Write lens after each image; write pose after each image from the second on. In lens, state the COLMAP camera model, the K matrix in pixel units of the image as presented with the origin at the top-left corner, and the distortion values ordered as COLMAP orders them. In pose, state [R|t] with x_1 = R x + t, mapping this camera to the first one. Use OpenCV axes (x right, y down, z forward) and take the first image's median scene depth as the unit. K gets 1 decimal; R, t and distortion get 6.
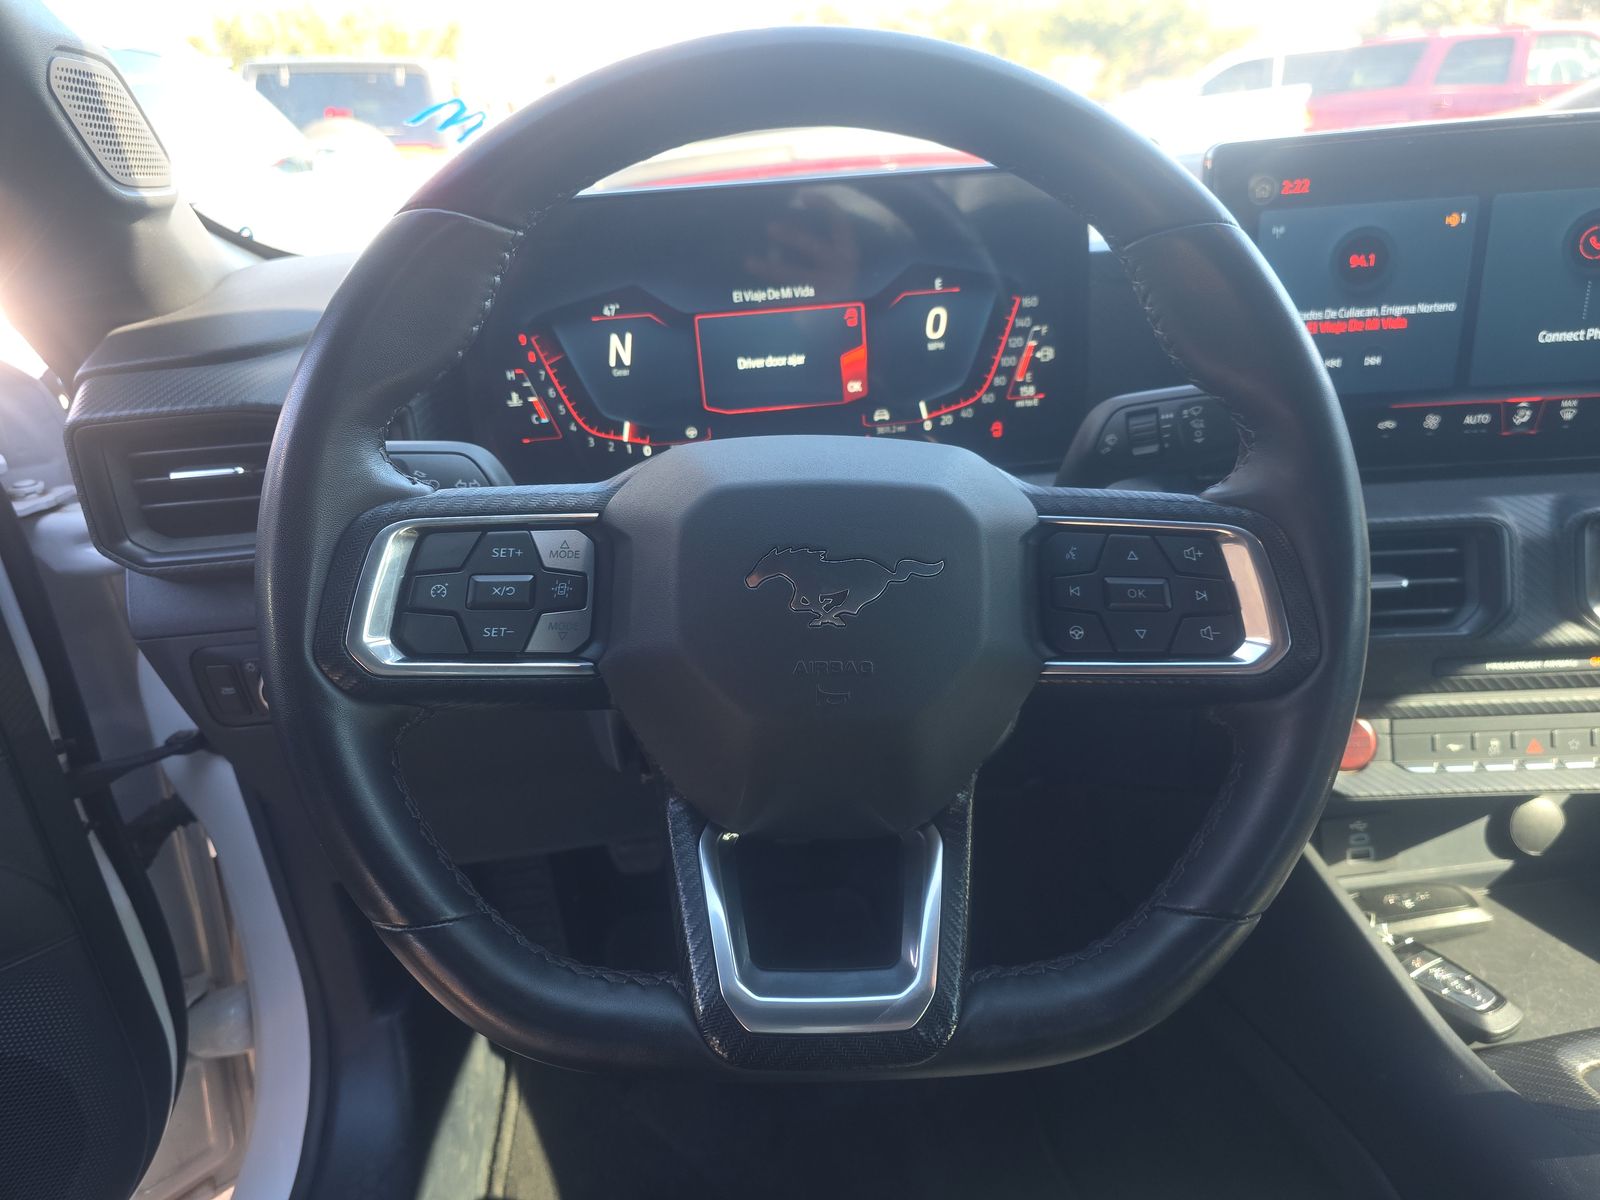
lens RADIAL K [[1066.3, 0, 830.8], [0, 1066.3, 605.1], [0, 0, 1]] dist [0.041244, -0.077091]
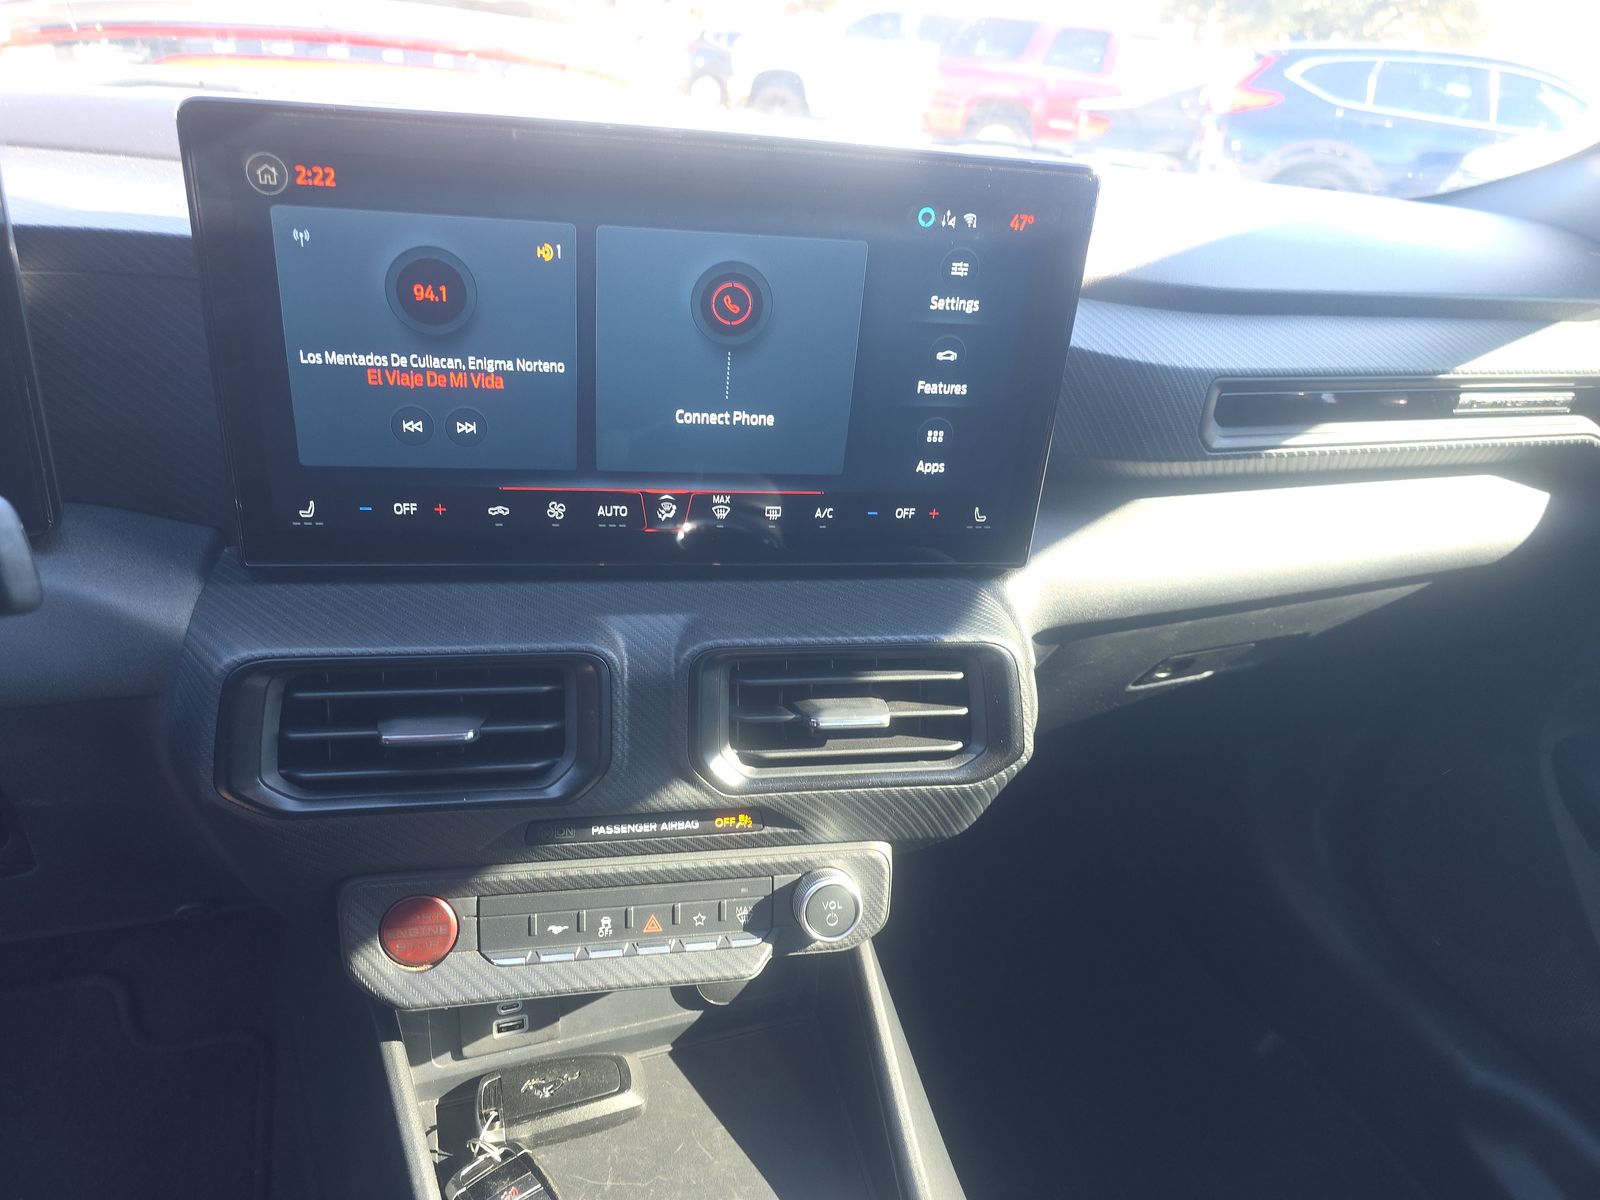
lens RADIAL K [[1066.3, 0, 830.8], [0, 1066.3, 605.1], [0, 0, 1]] dist [0.041244, -0.077091]
pose [[0.944438, 0.018944, 0.328142, 0.494790], [-0.042465, 0.997003, 0.064663, -0.161045], [-0.325934, -0.075004, 0.942412, 0.199979]]
